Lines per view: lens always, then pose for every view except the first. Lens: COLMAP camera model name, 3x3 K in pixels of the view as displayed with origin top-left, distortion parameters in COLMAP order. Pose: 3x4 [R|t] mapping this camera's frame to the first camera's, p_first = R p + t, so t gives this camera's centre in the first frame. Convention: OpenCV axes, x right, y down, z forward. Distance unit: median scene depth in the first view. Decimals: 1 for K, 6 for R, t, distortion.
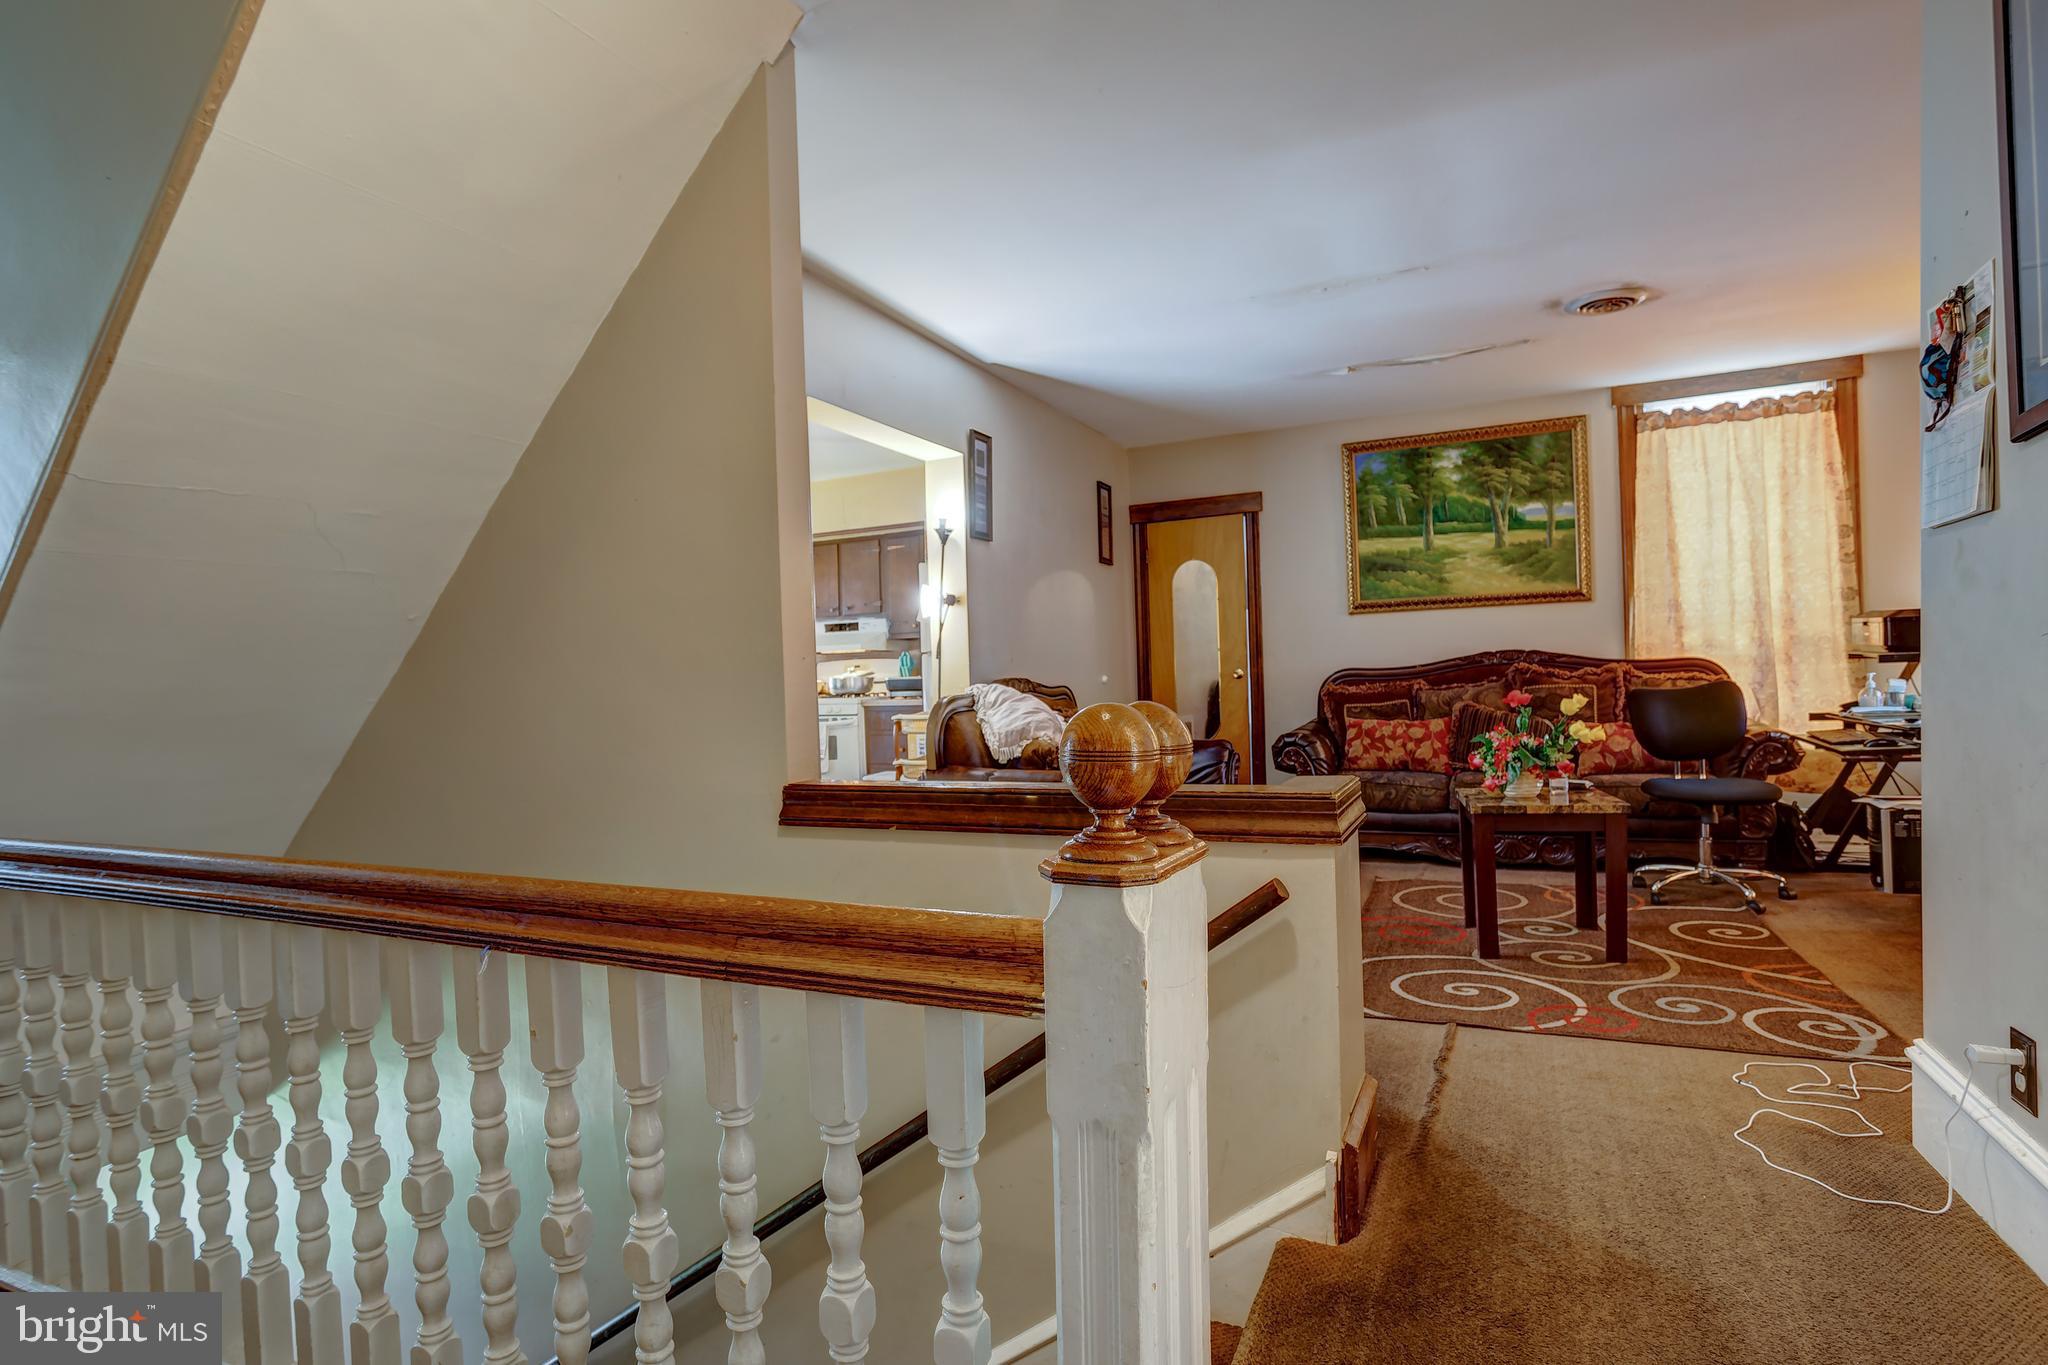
lens RADIAL K [[980.6, 0, 1028.3], [0, 980.6, 666.5], [0, 0, 1]] dist [-0.000584, -0.000002]
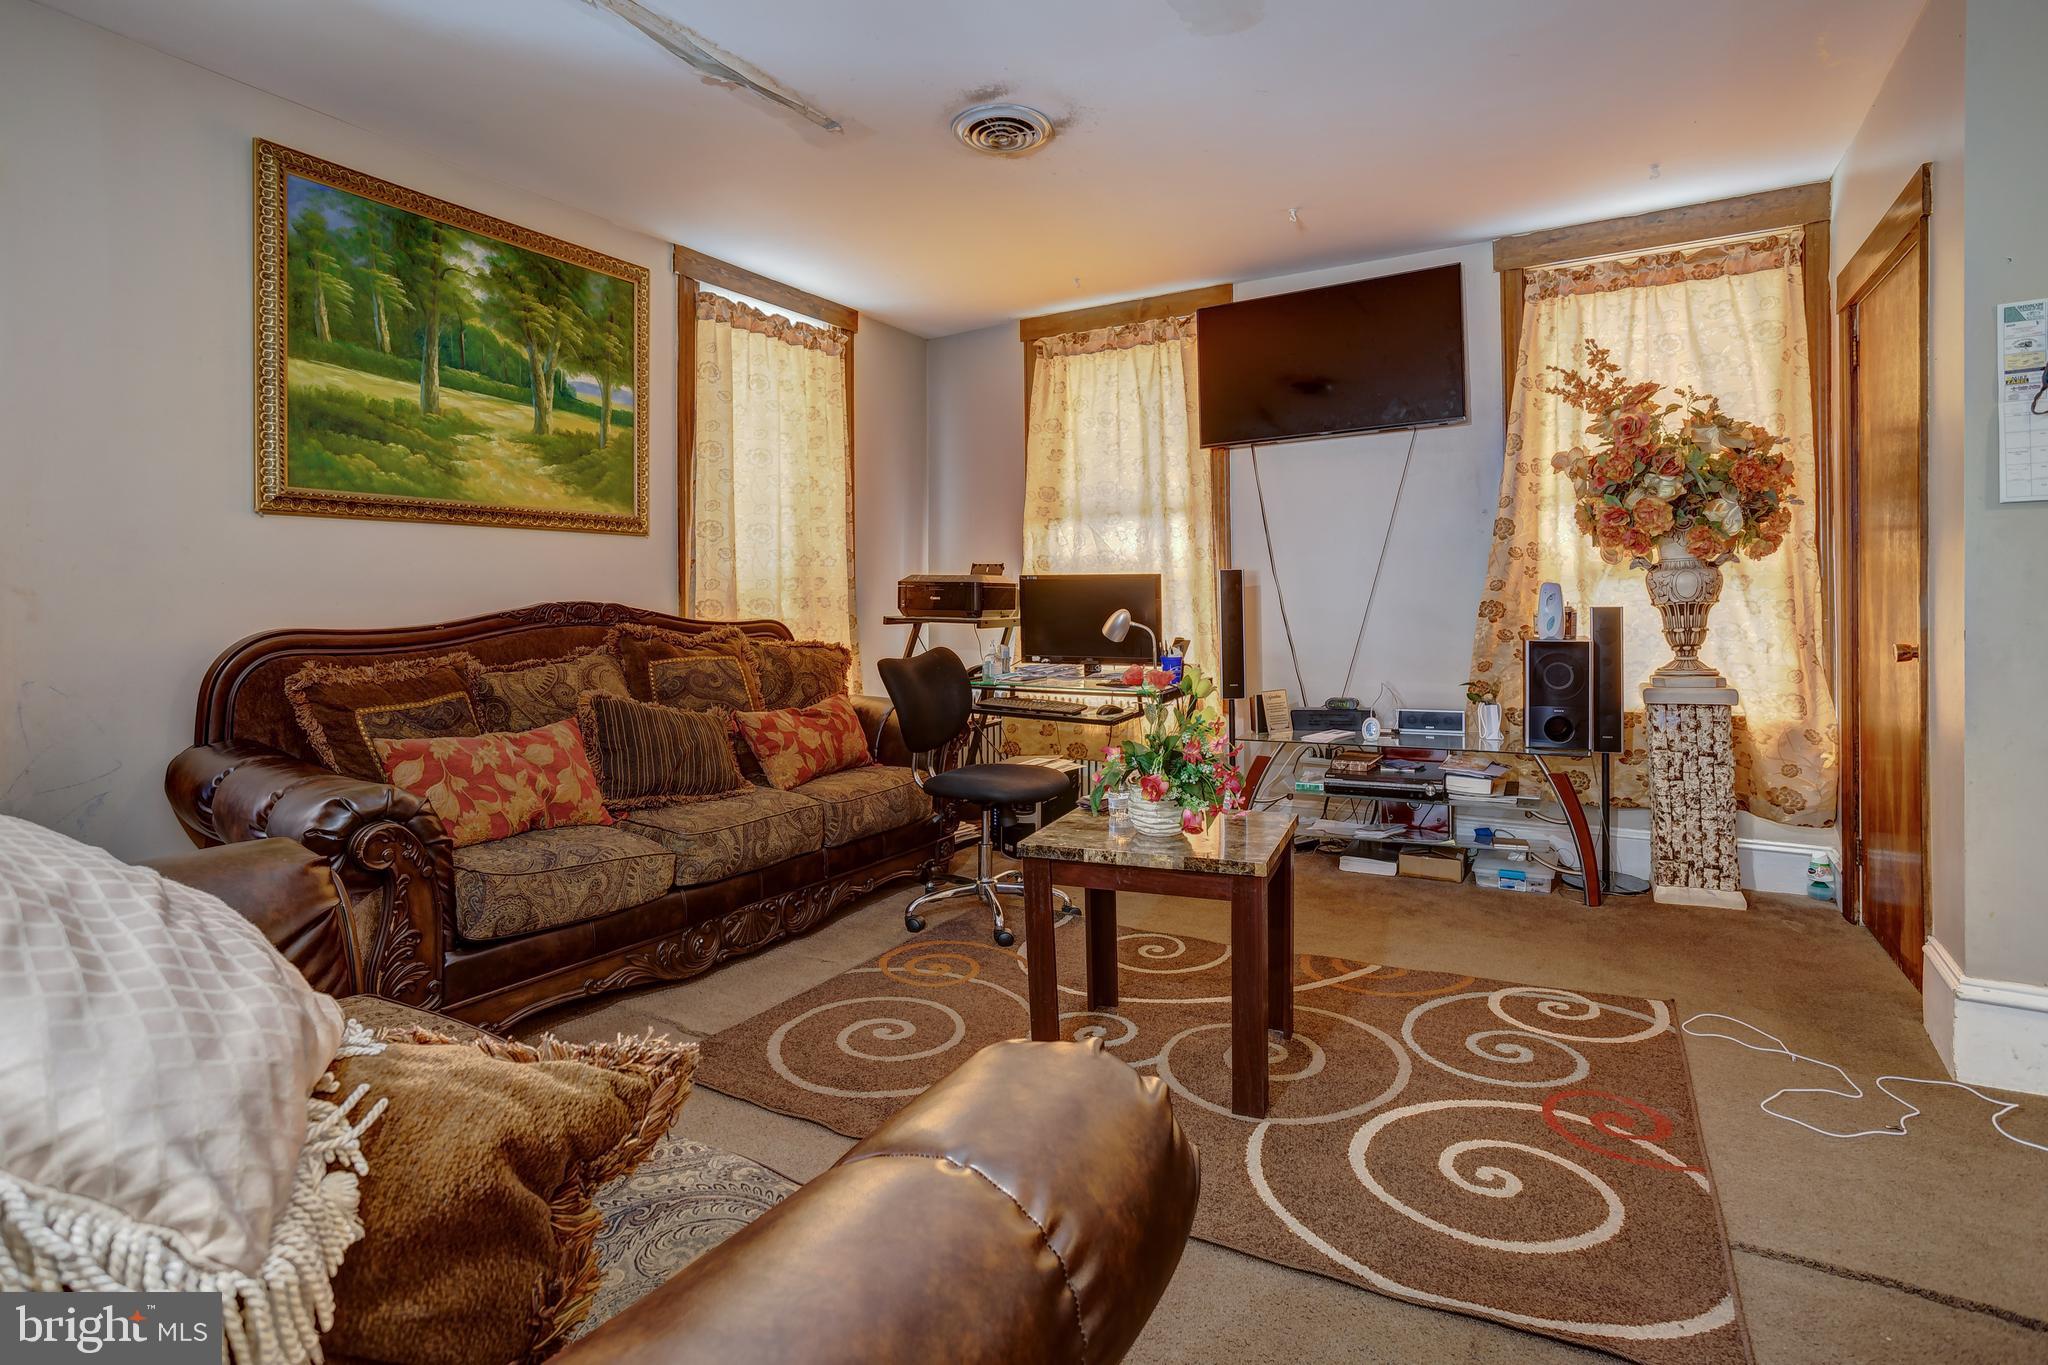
lens RADIAL K [[1023.3, 0, 1021.3], [0, 1023.3, 588.3], [0, 0, 1]] dist [-0.000710, 0.000283]
pose [[0.122045, 0.052347, 0.991143, -0.105844], [0.003239, 0.998582, -0.053138, 0.009163], [-0.992519, 0.009695, 0.121702, 0.638183]]
